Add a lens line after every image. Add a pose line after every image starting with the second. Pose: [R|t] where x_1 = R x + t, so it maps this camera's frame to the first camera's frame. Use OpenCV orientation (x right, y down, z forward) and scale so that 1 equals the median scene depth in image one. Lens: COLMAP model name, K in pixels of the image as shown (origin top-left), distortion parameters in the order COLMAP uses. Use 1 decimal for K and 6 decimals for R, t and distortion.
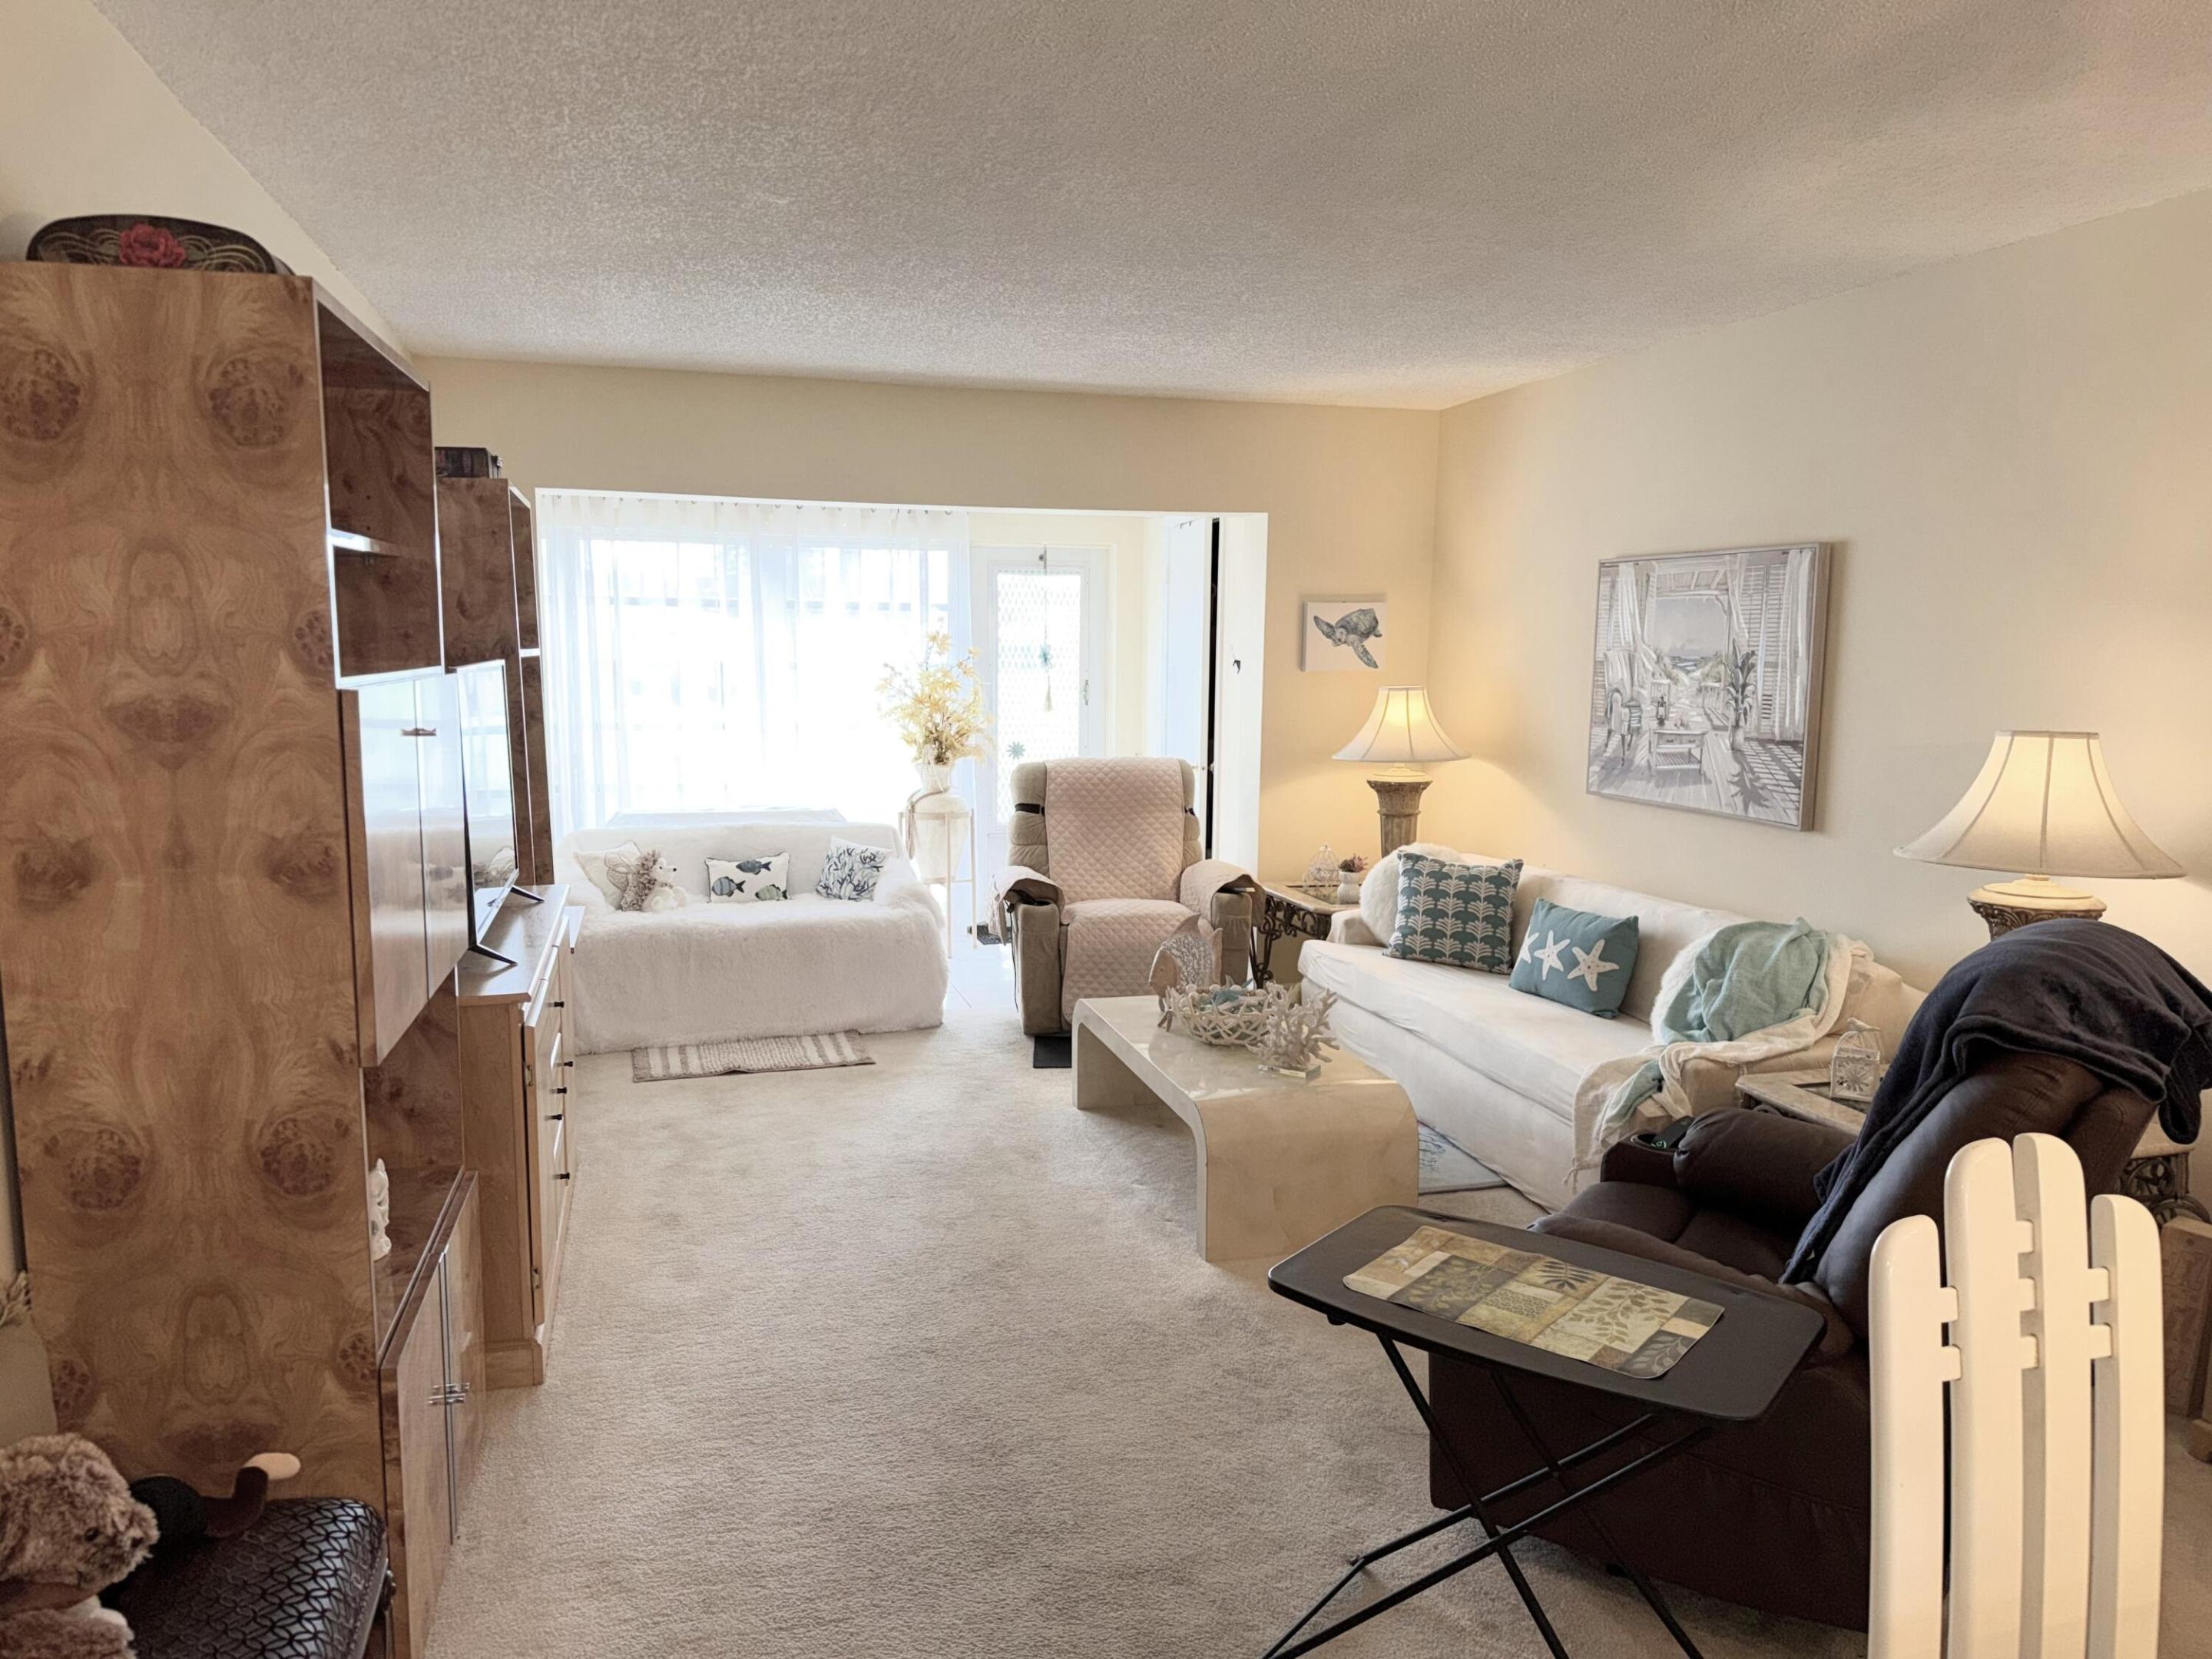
lens RADIAL K [[1532.0, 0, 1092.1], [0, 1532.0, 844.7], [0, 0, 1]] dist [0.155255, -0.235631]
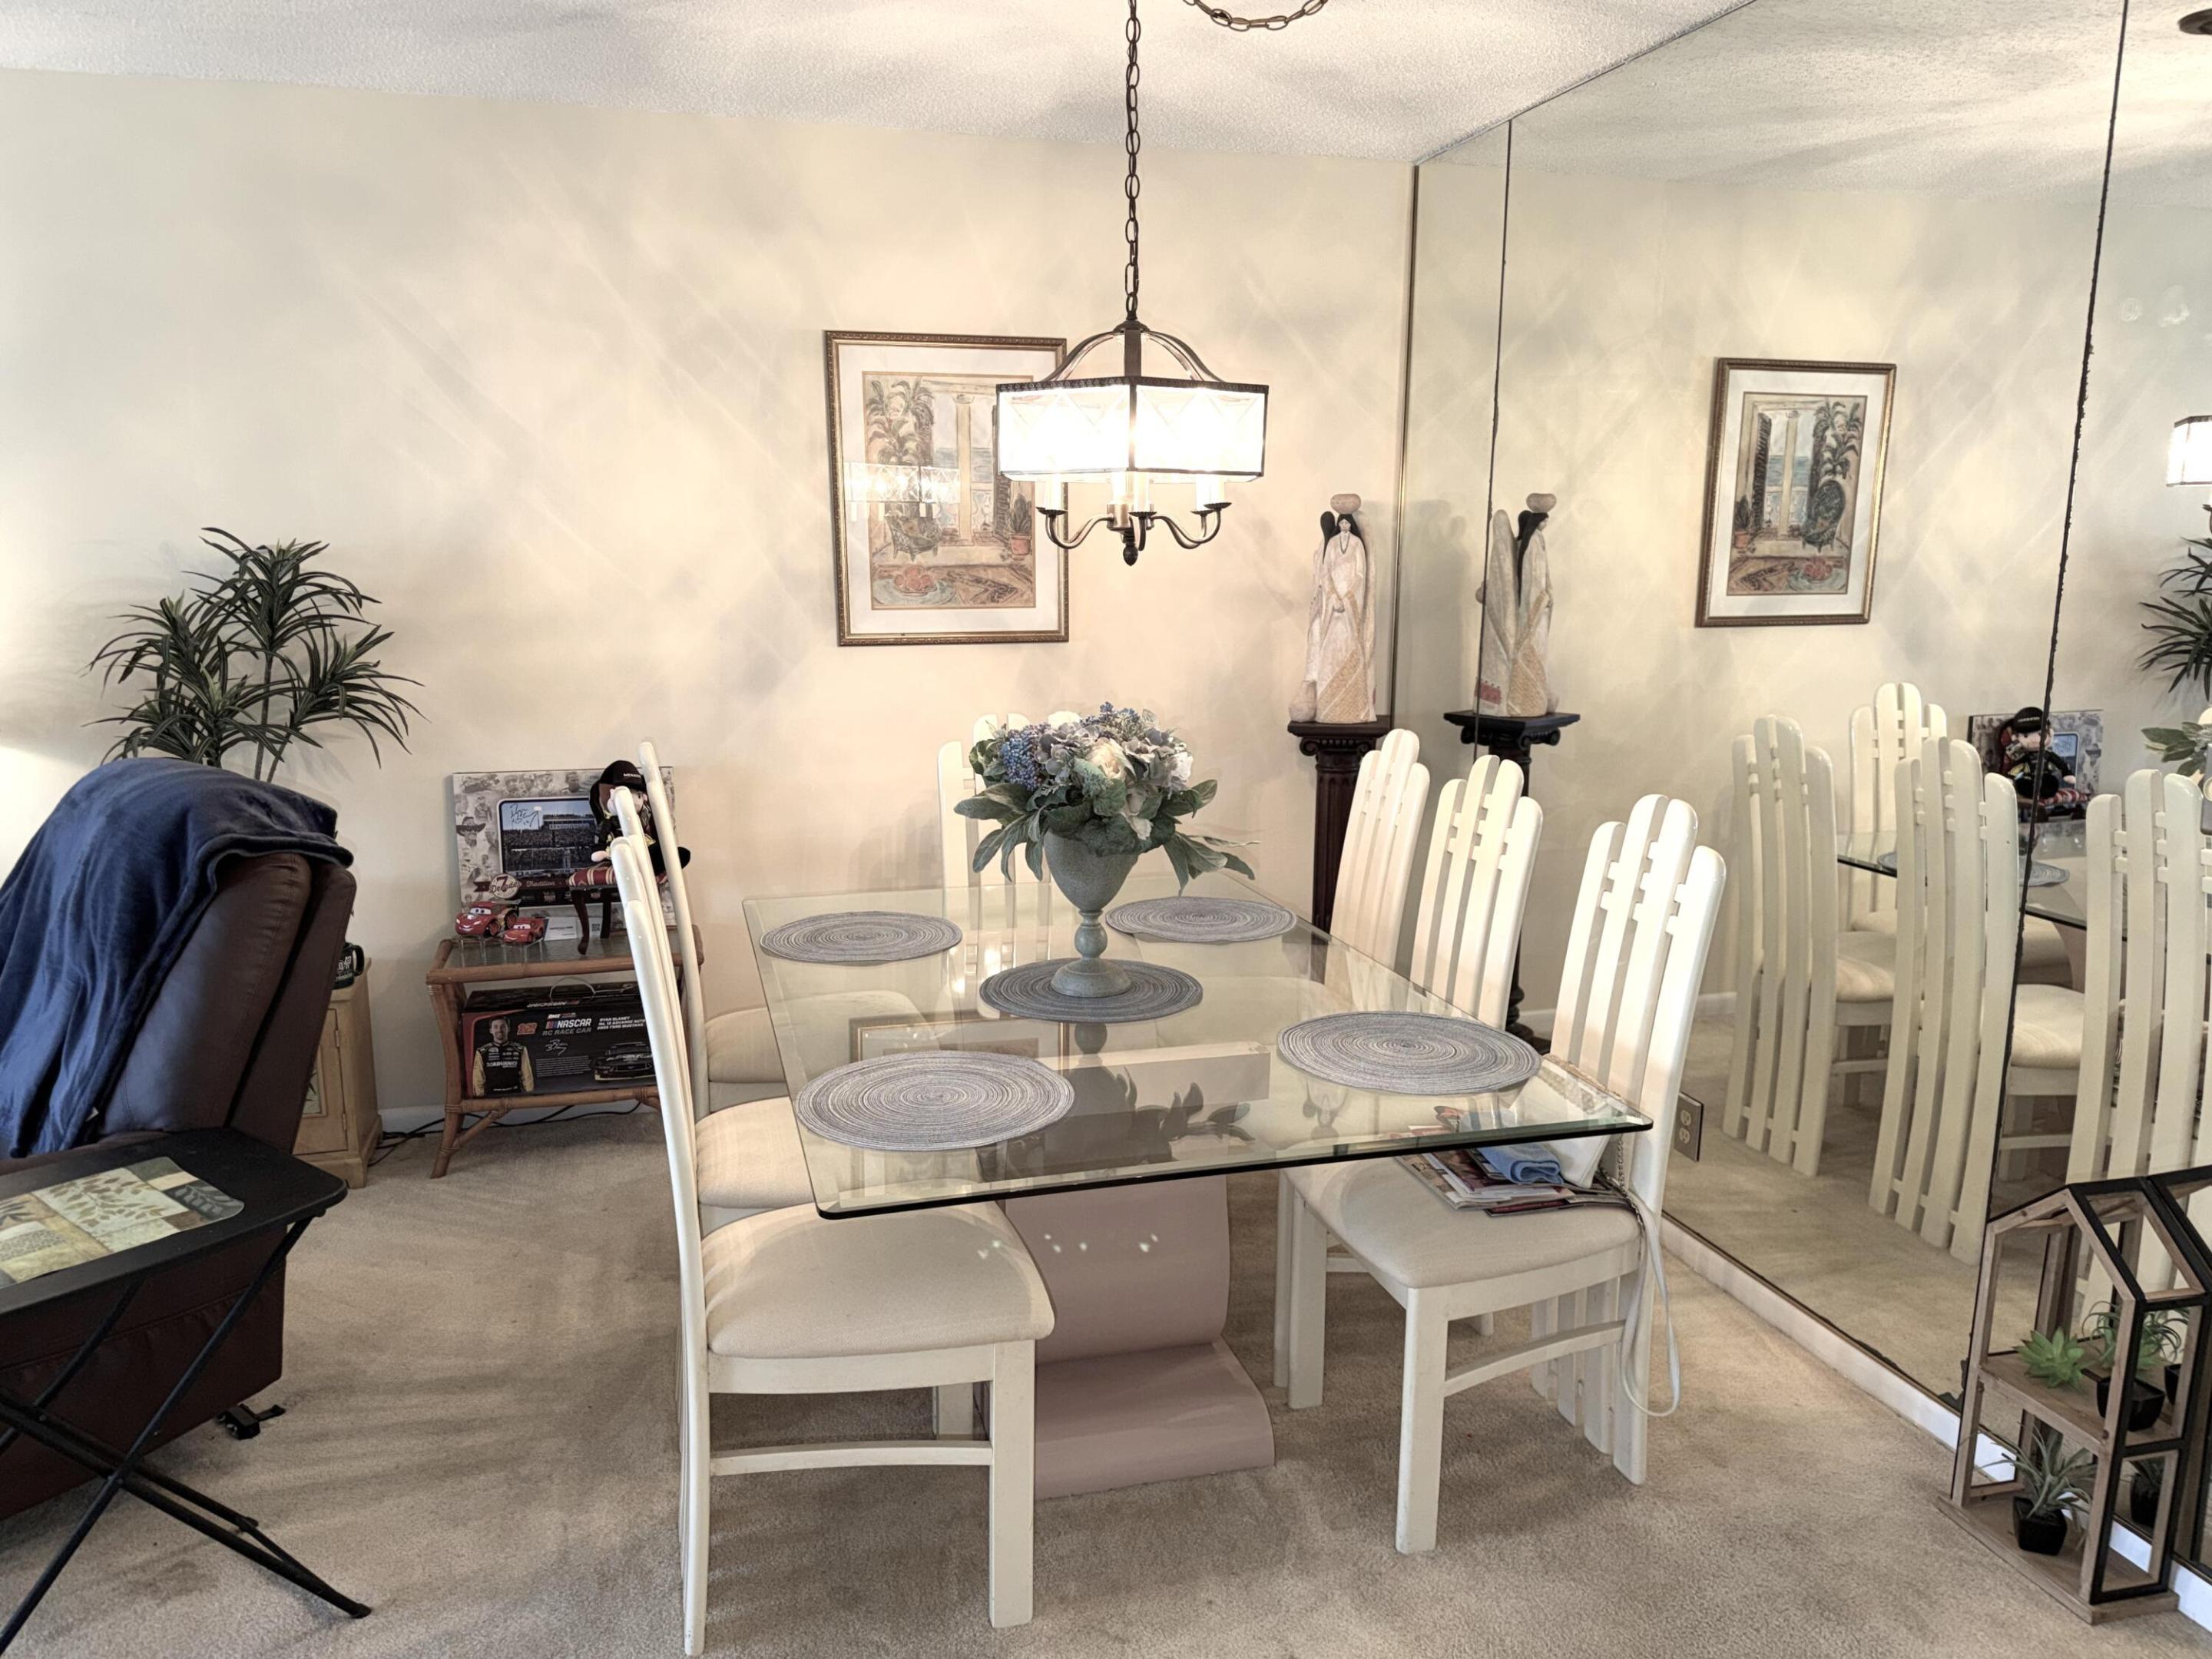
lens RADIAL K [[1561.4, 0, 1105.5], [0, 1561.4, 867.6], [0, 0, 1]] dist [0.003771, 0.000425]
pose [[0.000504, -0.216174, 0.976355, -0.259778], [0.127840, 0.968357, 0.214338, -0.015147], [-0.991795, 0.124710, 0.028124, 0.148843]]
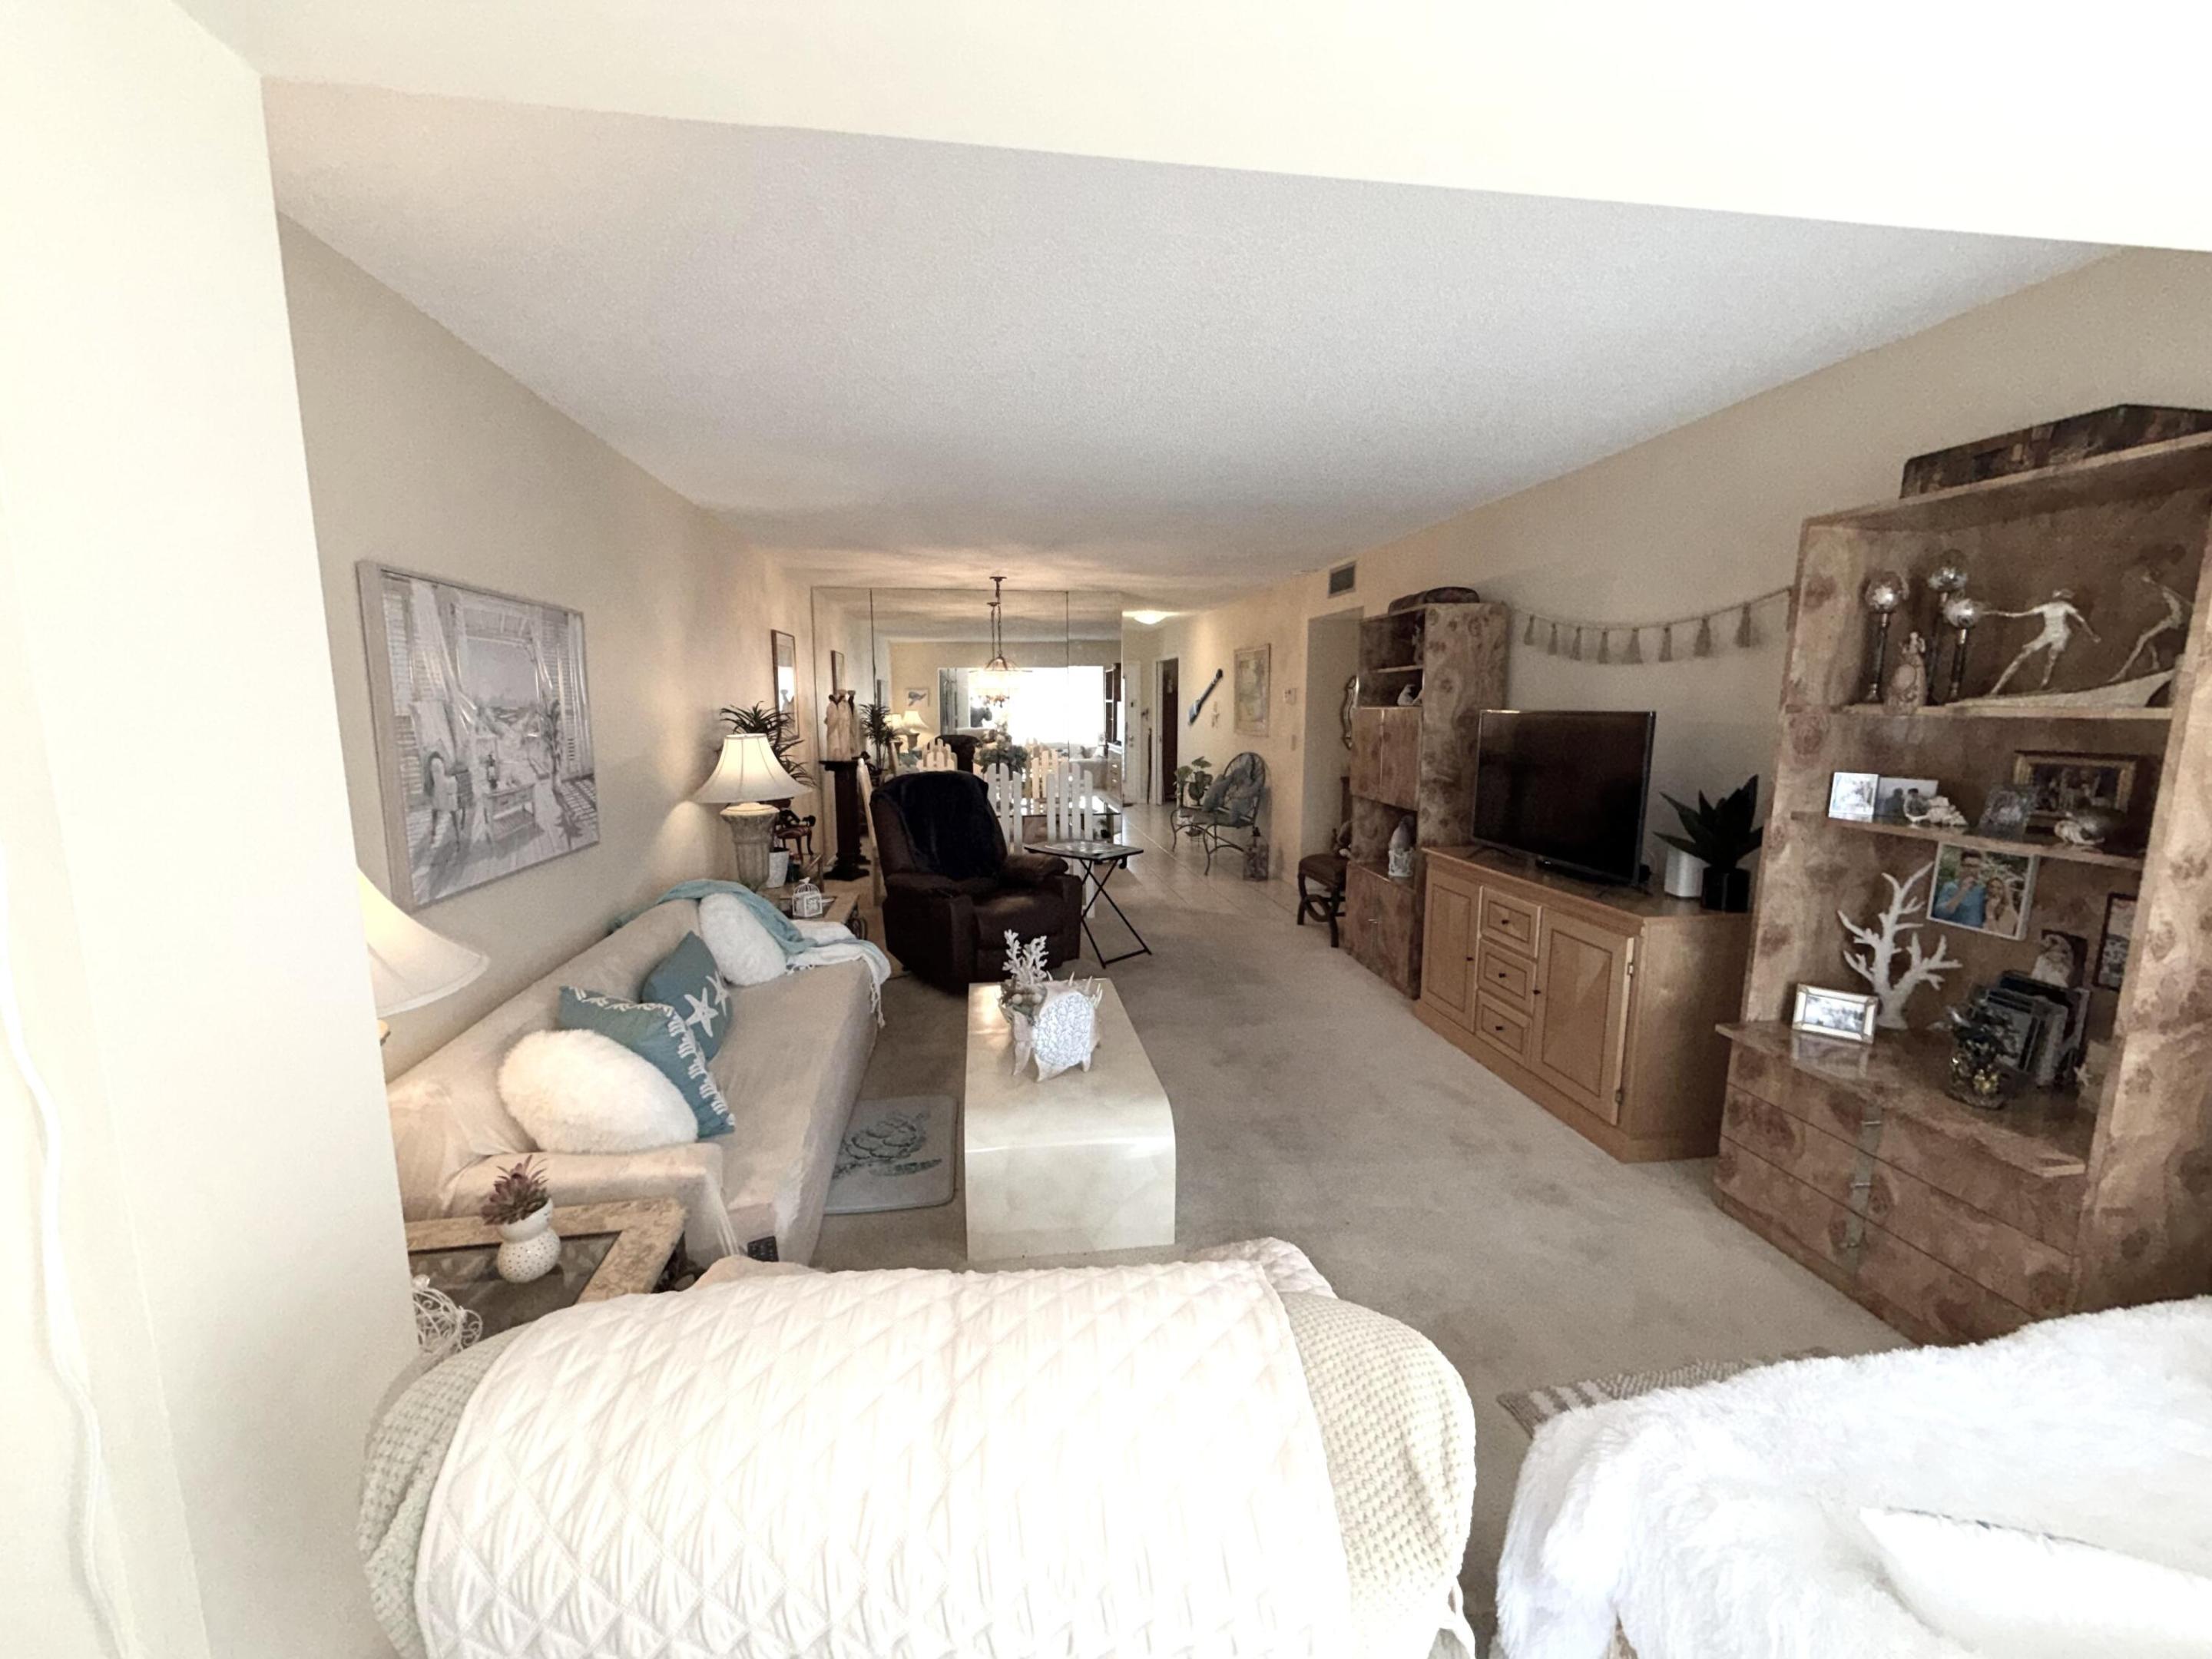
lens RADIAL K [[875.4, 0, 1097.7], [0, 875.4, 831.3], [0, 0, 1]] dist [0.001639, -0.000166]
pose [[-0.991387, -0.027092, 0.128132, -0.030327], [0.009243, 0.961456, 0.274803, -0.196776], [-0.130639, 0.273620, -0.952925, 1.528692]]
